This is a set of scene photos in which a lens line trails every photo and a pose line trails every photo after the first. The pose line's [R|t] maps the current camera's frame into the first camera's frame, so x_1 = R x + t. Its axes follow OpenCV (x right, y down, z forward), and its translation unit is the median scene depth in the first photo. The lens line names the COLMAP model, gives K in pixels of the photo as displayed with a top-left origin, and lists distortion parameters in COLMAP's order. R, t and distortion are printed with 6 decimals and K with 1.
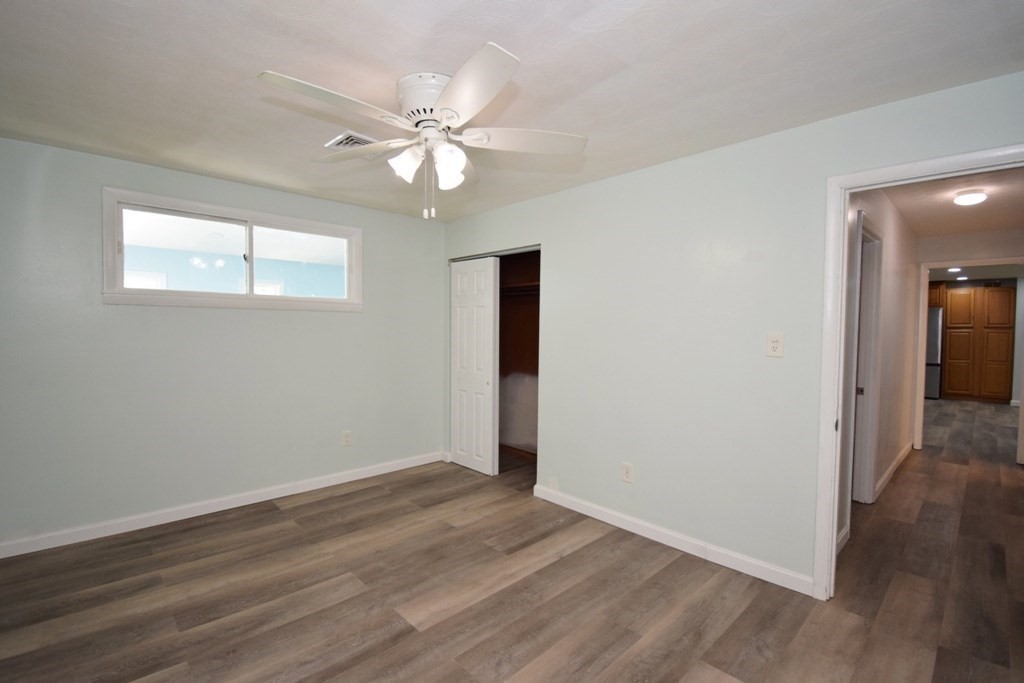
lens RADIAL K [[455.2, 0, 516.8], [0, 455.2, 343.3], [0, 0, 1]] dist [0.021536, -0.025522]
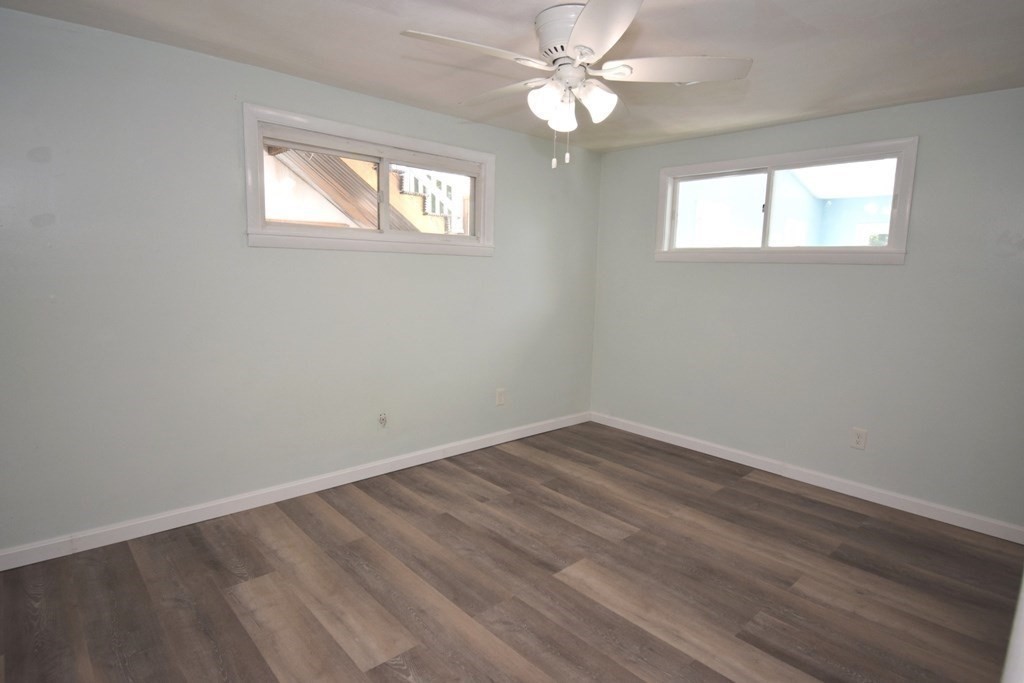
lens RADIAL K [[527.3, 0, 512.0], [0, 527.3, 341.5], [0, 0, 1]] dist [-0.002076, -0.001439]
pose [[-0.006372, 0.128662, -0.991668, 0.648542], [-0.060160, 0.989843, 0.128812, -0.031554], [0.998168, 0.060479, 0.001433, 0.623239]]
